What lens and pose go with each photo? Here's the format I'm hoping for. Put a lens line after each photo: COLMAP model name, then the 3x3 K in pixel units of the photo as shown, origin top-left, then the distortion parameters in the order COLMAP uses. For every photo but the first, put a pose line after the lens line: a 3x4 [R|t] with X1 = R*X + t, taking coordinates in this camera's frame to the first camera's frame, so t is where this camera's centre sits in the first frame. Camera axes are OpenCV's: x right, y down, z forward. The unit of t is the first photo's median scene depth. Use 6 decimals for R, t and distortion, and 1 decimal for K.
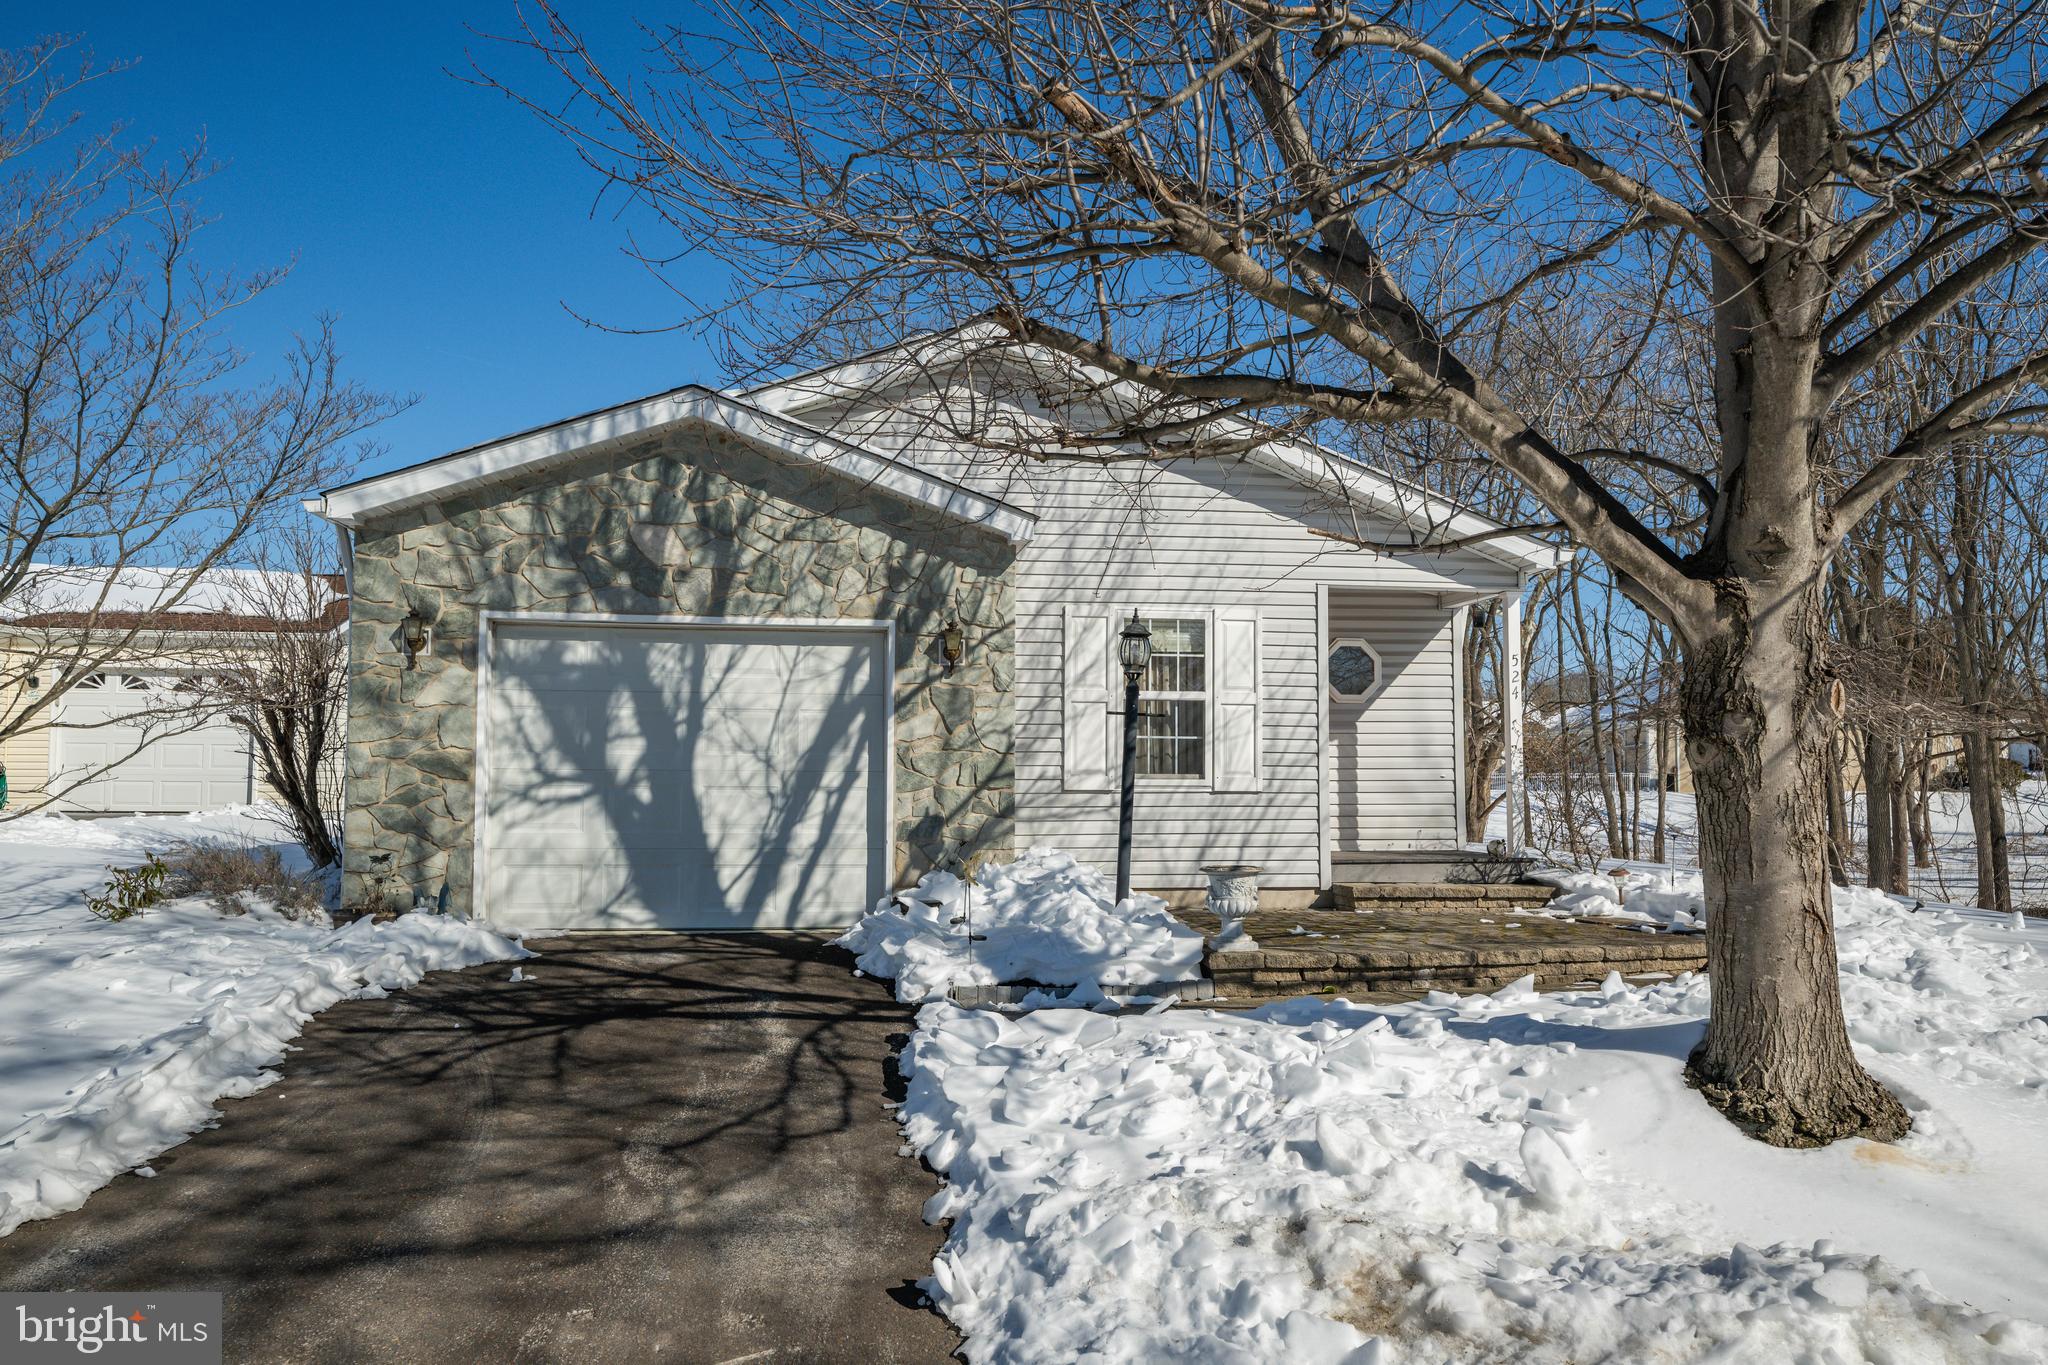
lens RADIAL K [[1396.2, 0, 1011.6], [0, 1396.2, 680.0], [0, 0, 1]] dist [-0.004292, -0.001876]
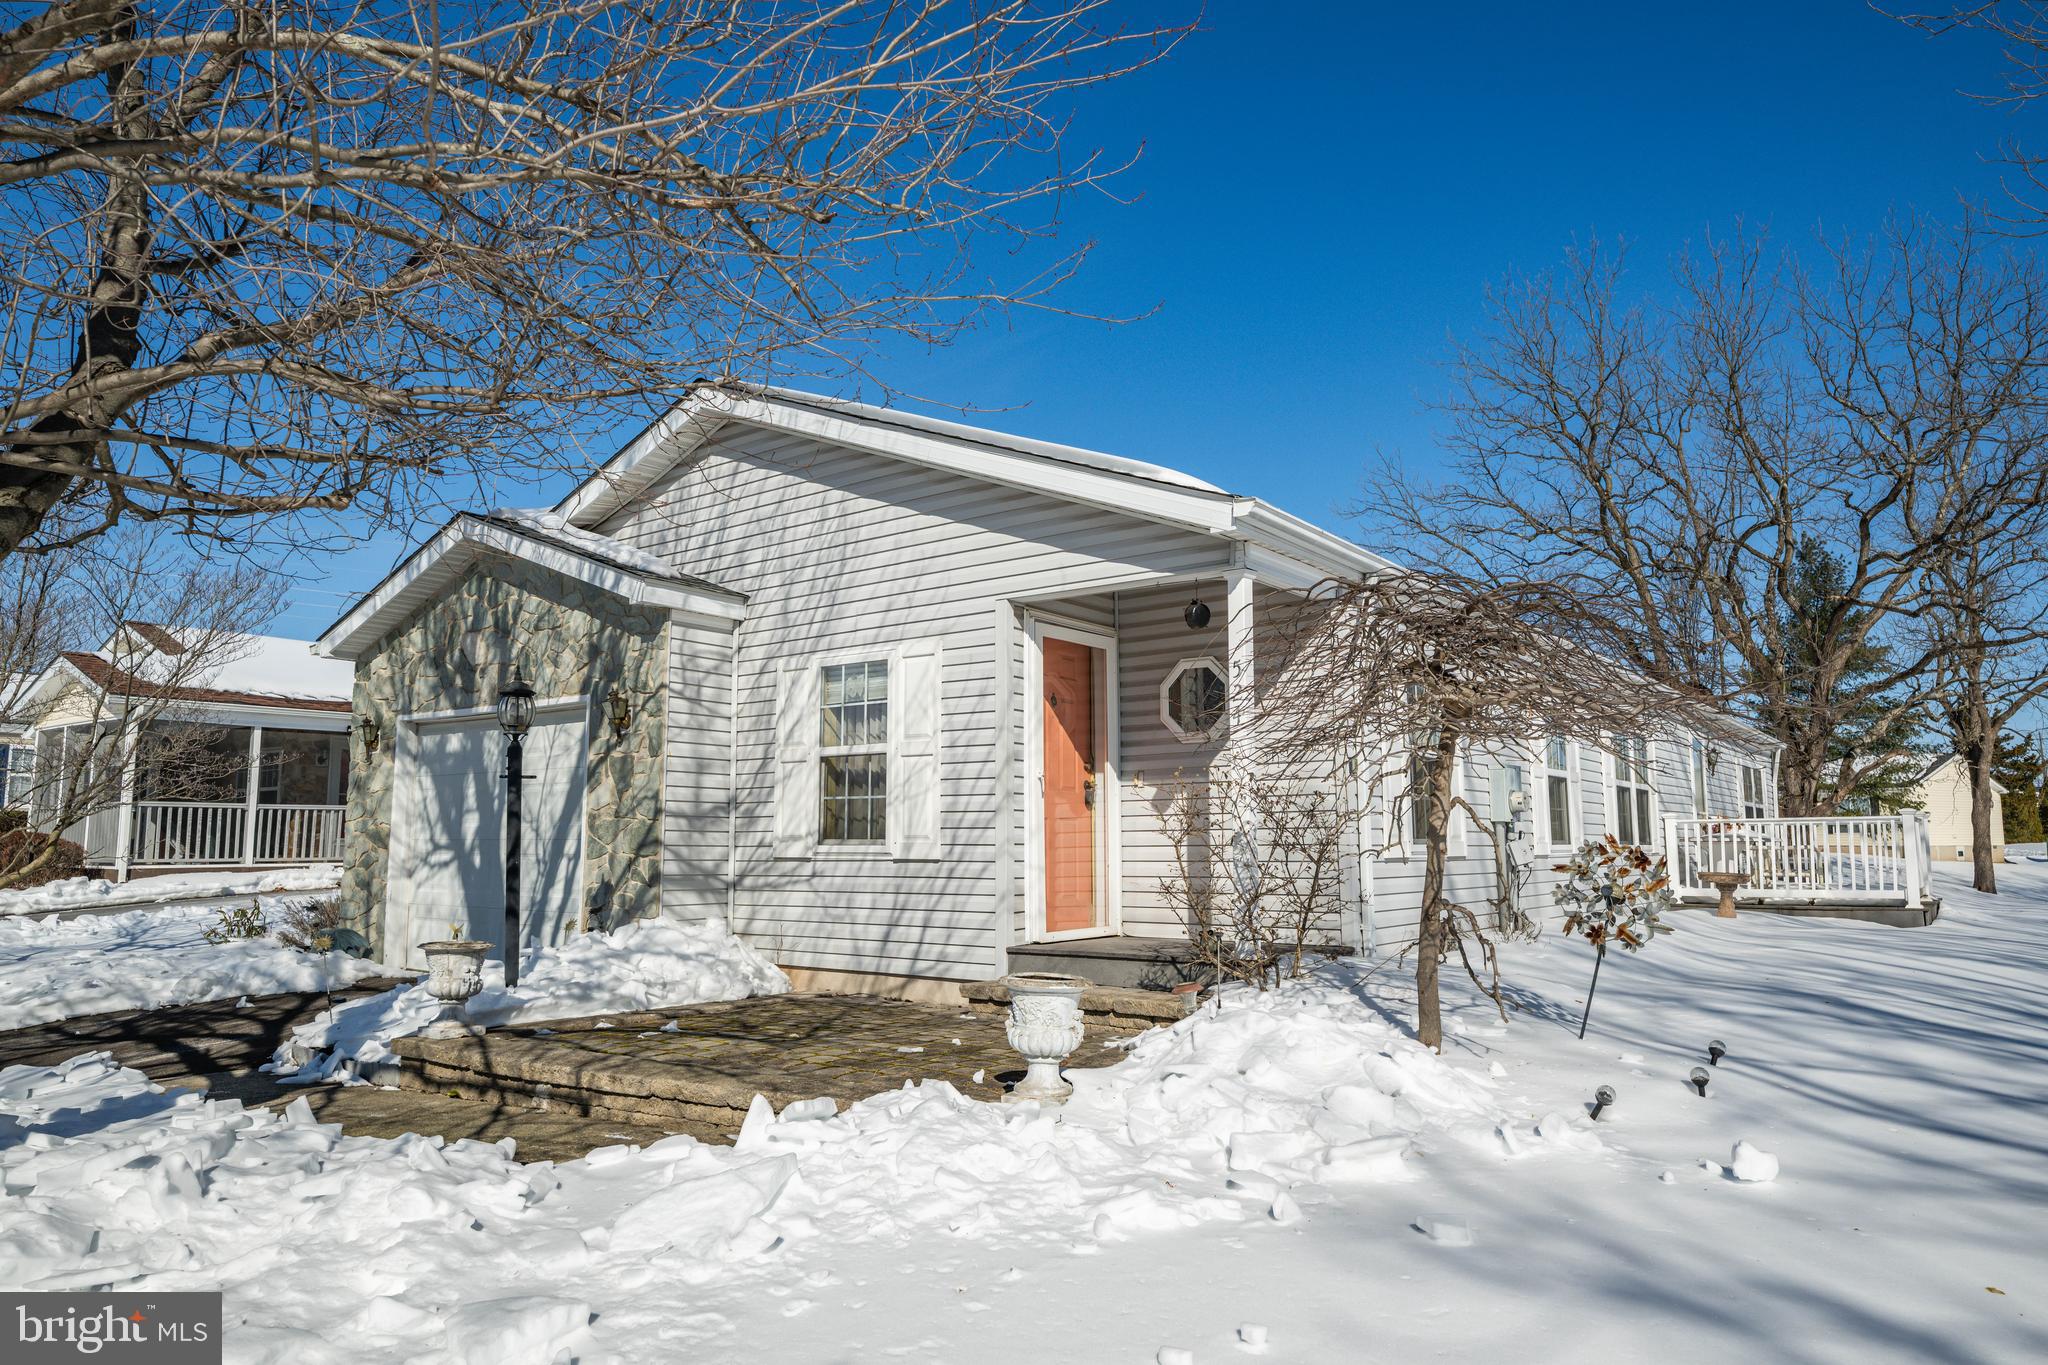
lens RADIAL K [[1292.9, 0, 1027.4], [0, 1292.9, 684.4], [0, 0, 1]] dist [-0.000067, 0.001125]
pose [[0.712316, -0.091510, -0.695868, 0.831392], [0.053006, 0.995646, -0.076674, 0.042016], [0.699854, 0.017731, 0.714065, 0.539664]]
